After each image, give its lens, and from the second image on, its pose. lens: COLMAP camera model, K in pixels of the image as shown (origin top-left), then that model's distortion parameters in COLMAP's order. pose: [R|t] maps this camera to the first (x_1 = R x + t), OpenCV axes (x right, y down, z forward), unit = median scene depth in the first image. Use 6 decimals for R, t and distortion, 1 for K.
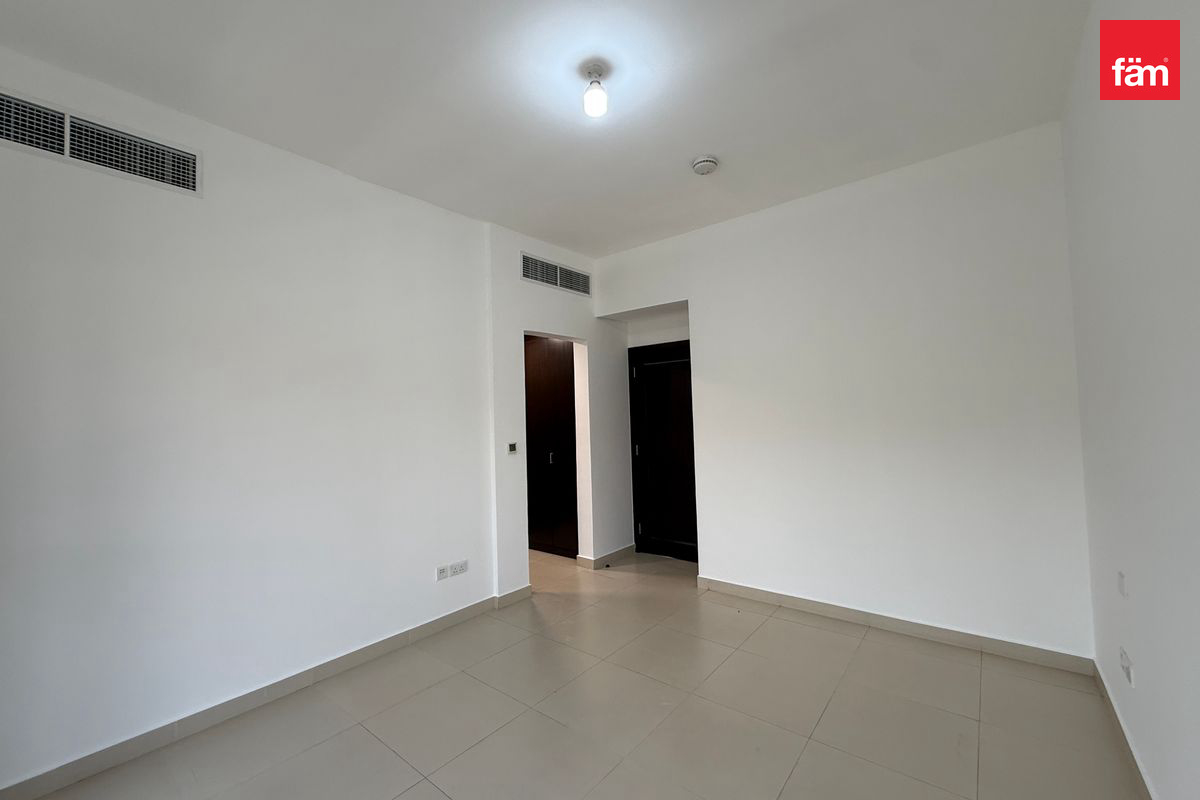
lens RADIAL K [[477.7, 0, 598.2], [0, 477.7, 397.8], [0, 0, 1]] dist [-0.000121, -0.000053]
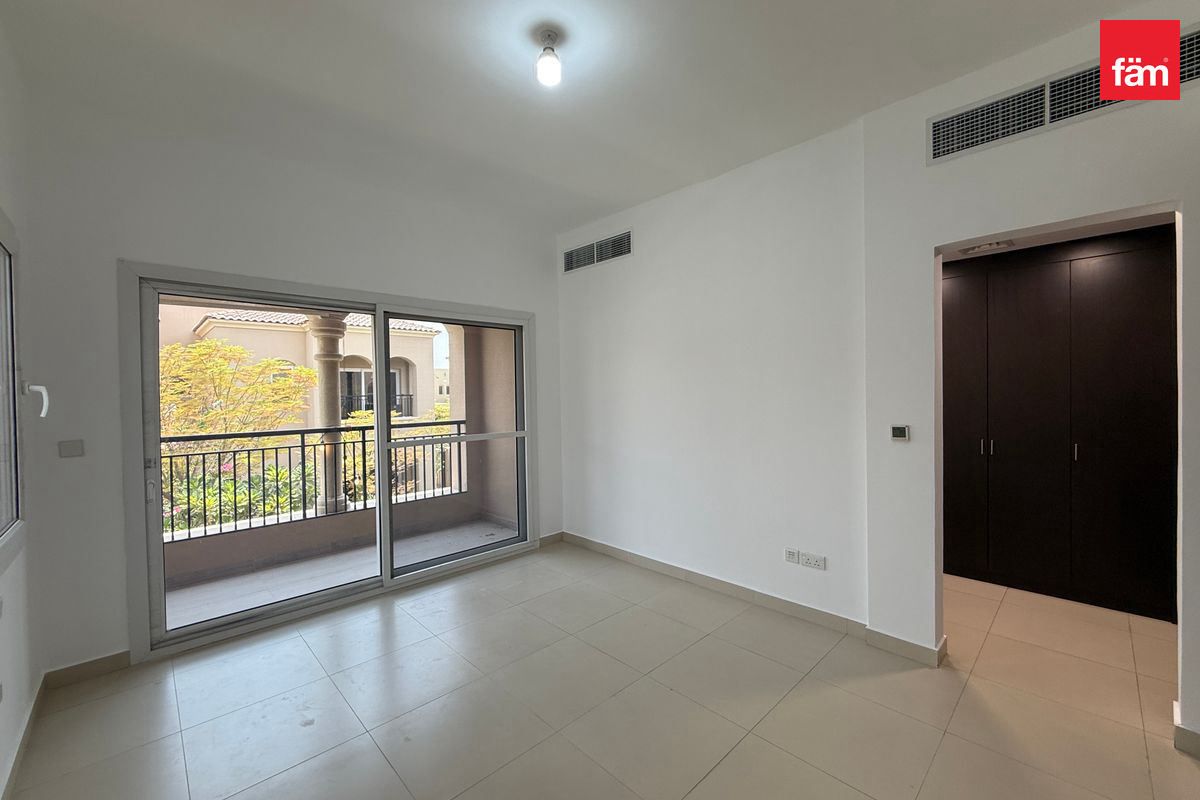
lens RADIAL K [[477.7, 0, 598.2], [0, 477.7, 397.8], [0, 0, 1]] dist [-0.000121, -0.000053]
pose [[-0.118755, 0.045086, -0.991899, 0.735597], [0.059256, 0.997510, 0.038246, 0.005751], [0.991154, -0.054234, -0.121131, 0.897449]]
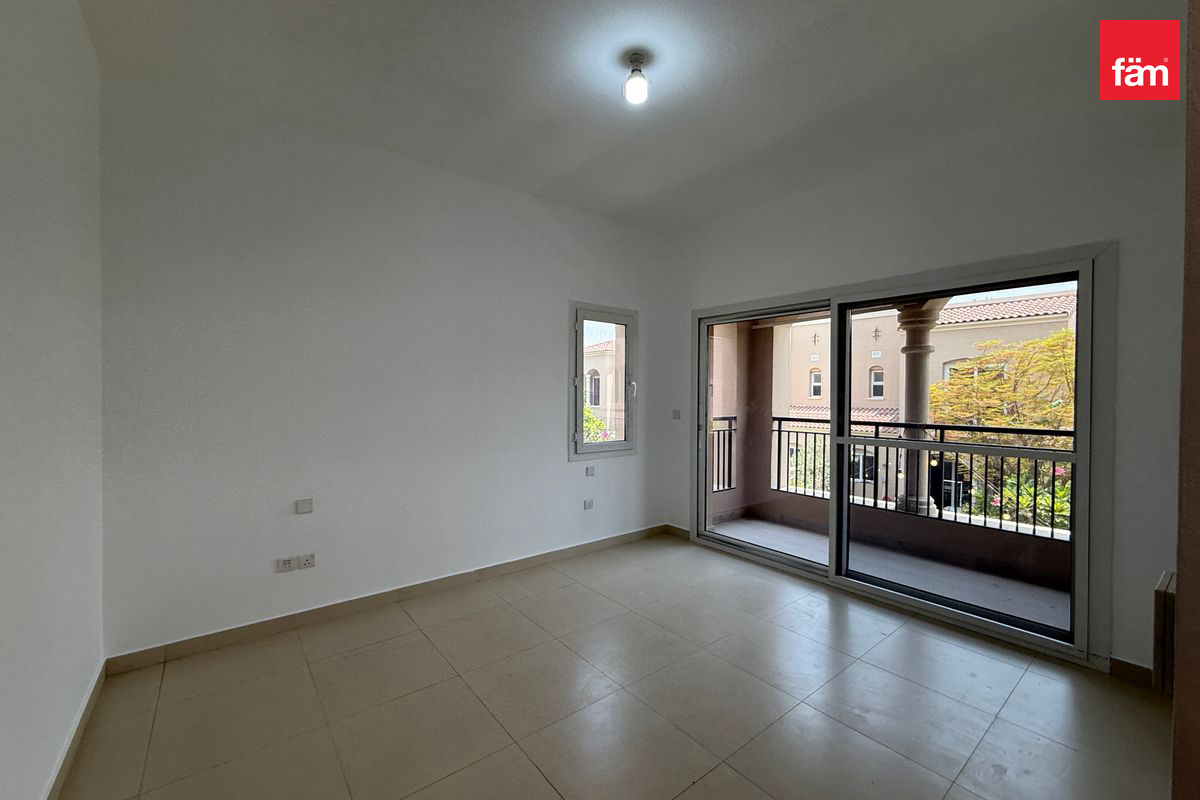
lens RADIAL K [[477.7, 0, 598.2], [0, 477.7, 397.8], [0, 0, 1]] dist [-0.000121, -0.000053]
pose [[-0.976853, 0.024100, 0.212550, -0.096883], [0.016938, 0.999228, -0.035454, 0.070186], [-0.213240, -0.031033, -0.976507, 1.536731]]
